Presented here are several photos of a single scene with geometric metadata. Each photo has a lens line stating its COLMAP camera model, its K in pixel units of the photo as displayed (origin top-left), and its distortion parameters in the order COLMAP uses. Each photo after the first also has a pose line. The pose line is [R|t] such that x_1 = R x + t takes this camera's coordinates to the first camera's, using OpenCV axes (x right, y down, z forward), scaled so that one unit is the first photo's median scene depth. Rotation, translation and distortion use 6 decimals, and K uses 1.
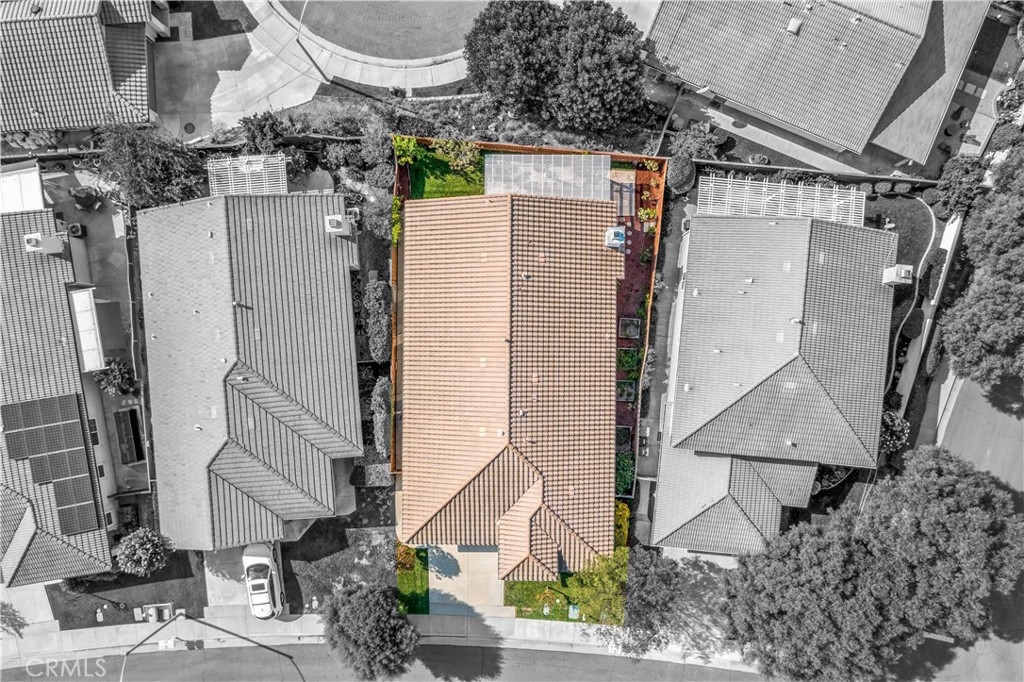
lens RADIAL K [[795.0, 0, 512.0], [0, 795.0, 341.0], [0, 0, 1]] dist [-0.034973, -0.005134]
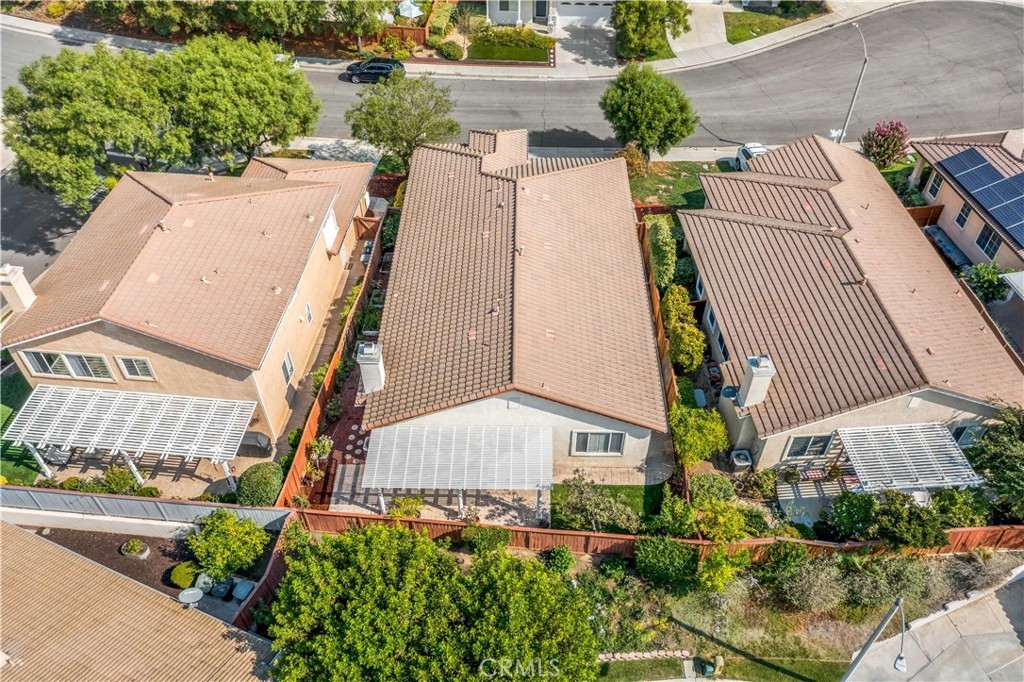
lens RADIAL K [[795.0, 0, 512.0], [0, 795.0, 341.0], [0, 0, 1]] dist [-0.034973, -0.005134]
pose [[-0.999937, 0.003786, 0.010587, -0.006738], [0.004682, -0.715869, 0.698219, -0.598122], [0.010222, 0.698224, 0.715806, 0.447133]]
